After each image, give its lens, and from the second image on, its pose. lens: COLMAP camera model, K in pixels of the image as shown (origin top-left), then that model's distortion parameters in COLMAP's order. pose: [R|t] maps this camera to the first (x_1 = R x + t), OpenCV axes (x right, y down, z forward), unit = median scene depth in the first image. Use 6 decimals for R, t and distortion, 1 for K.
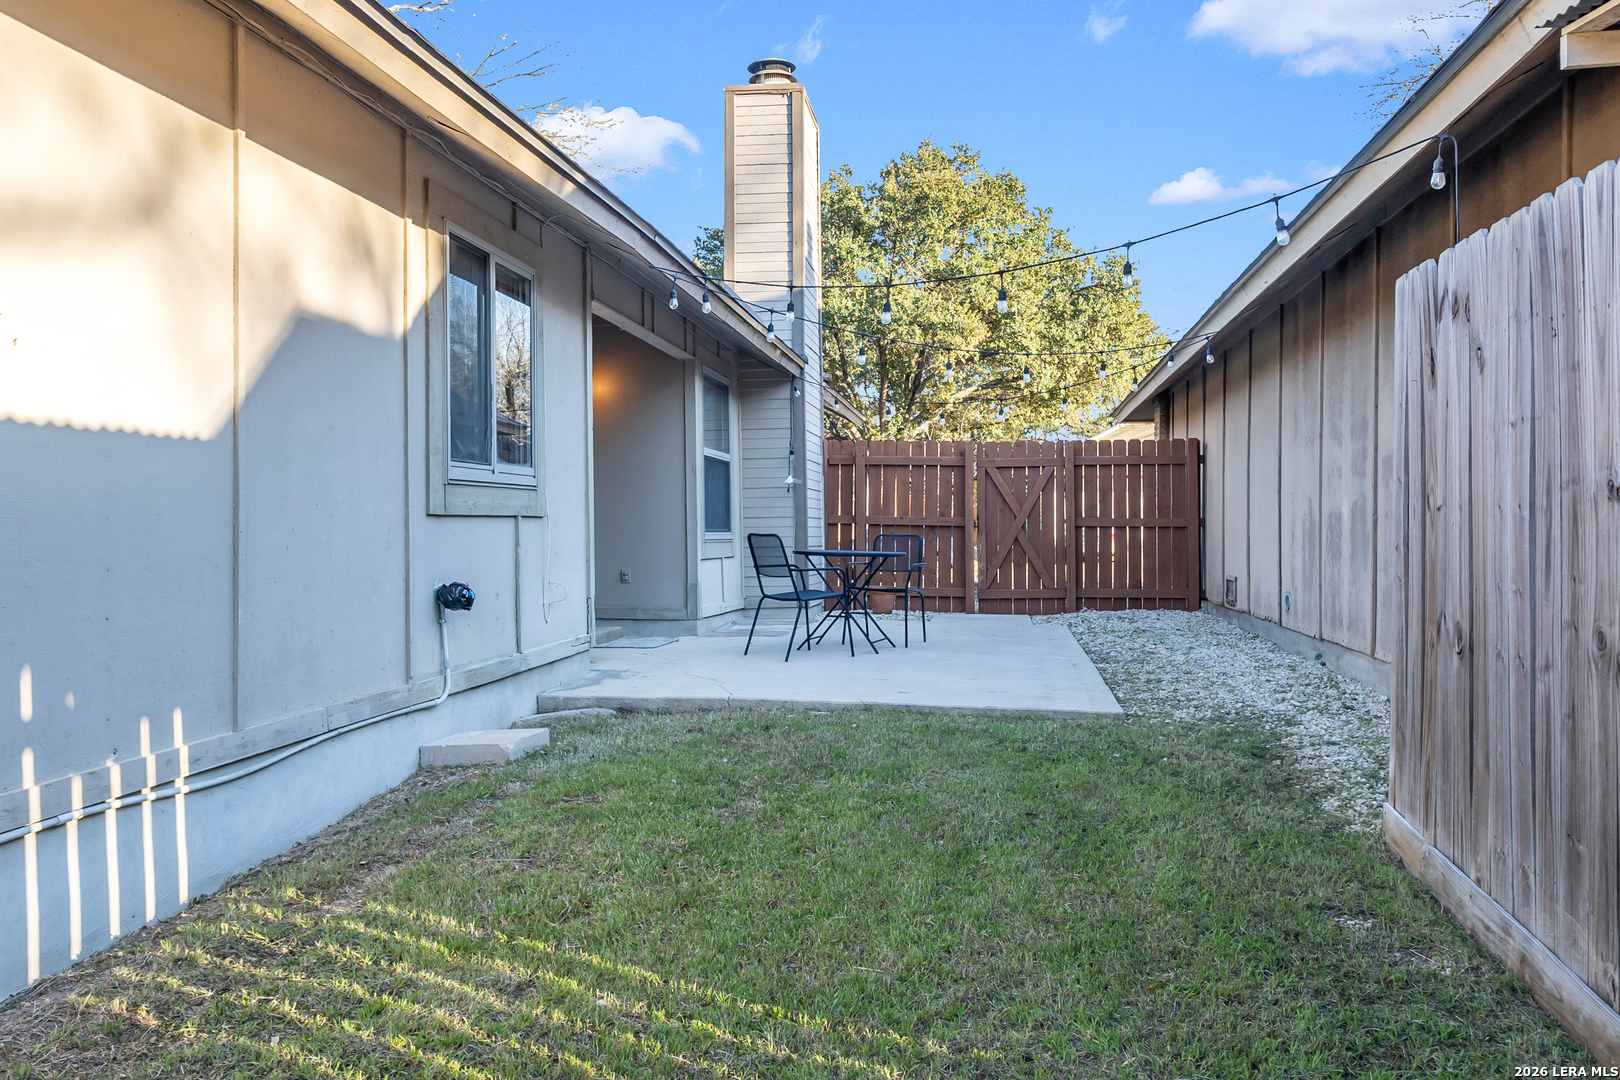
lens RADIAL K [[1194.2, 0, 810.0], [0, 1194.2, 540.0], [0, 0, 1]] dist [0.001668, 0.000081]
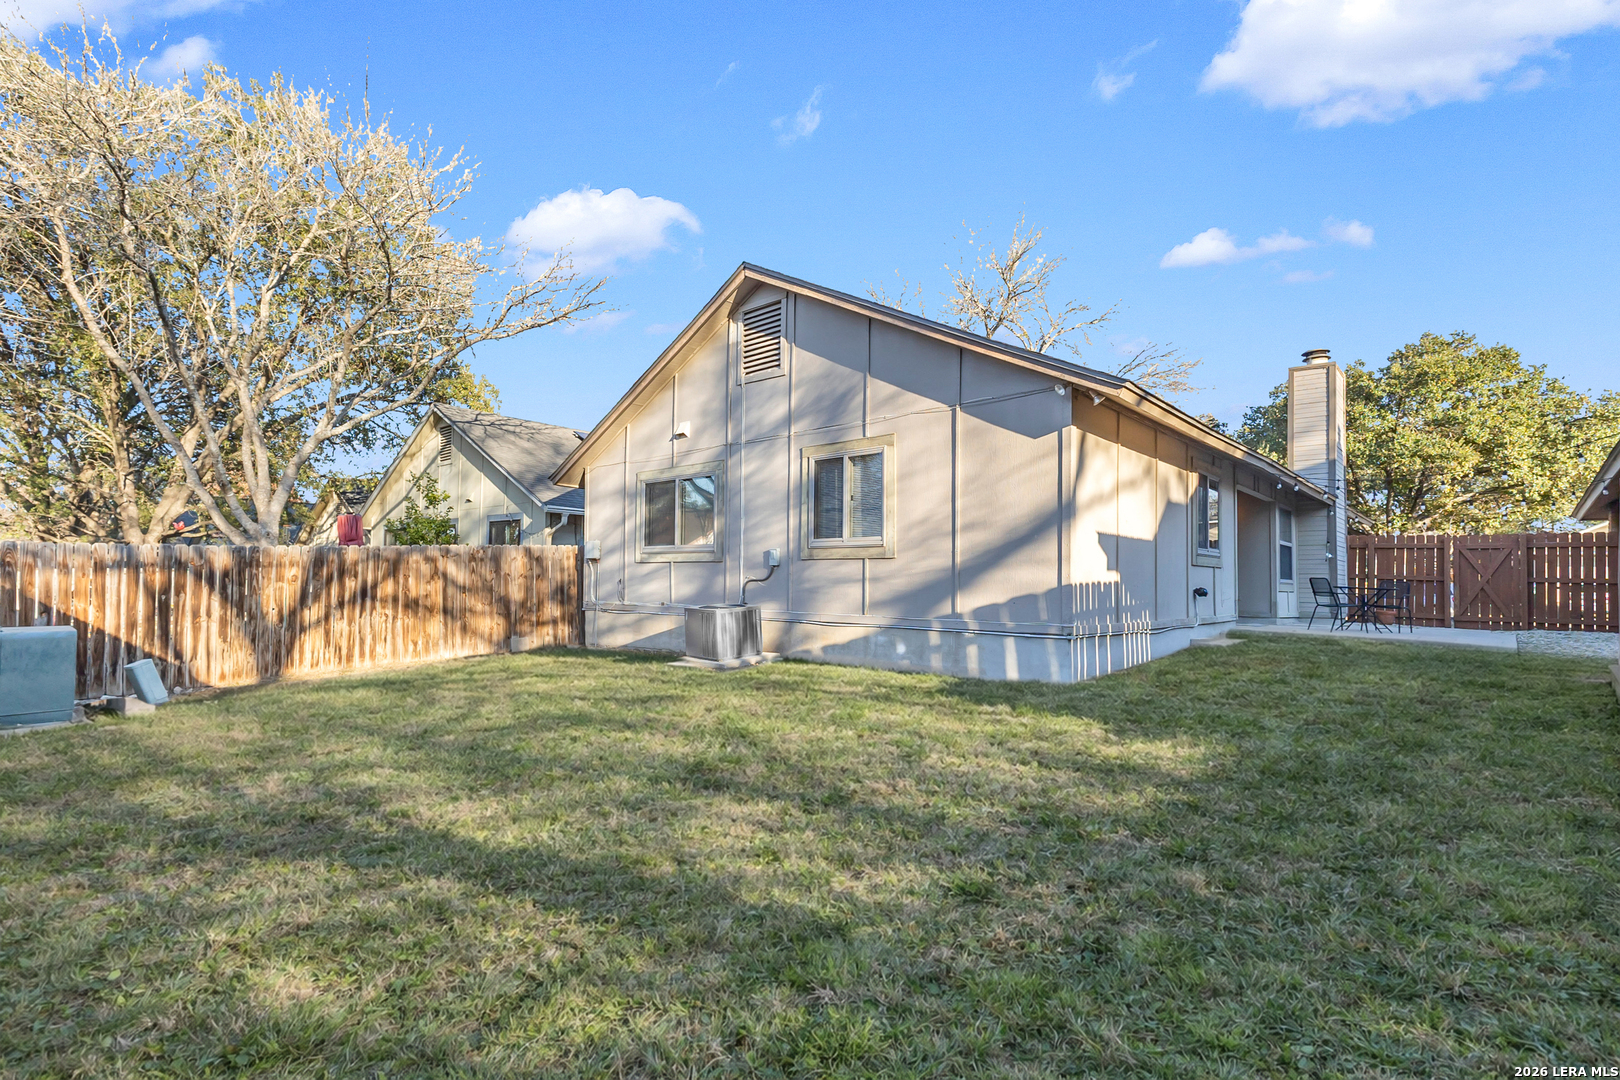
lens RADIAL K [[672.7, 0, 849.1], [0, 672.7, 560.2], [0, 0, 1]] dist [0.010524, -0.000056]
pose [[0.817756, 0.005911, -0.575535, -0.005653], [-0.032635, 0.998815, -0.036111, 0.007766], [0.574639, 0.048313, 0.816980, -0.123732]]
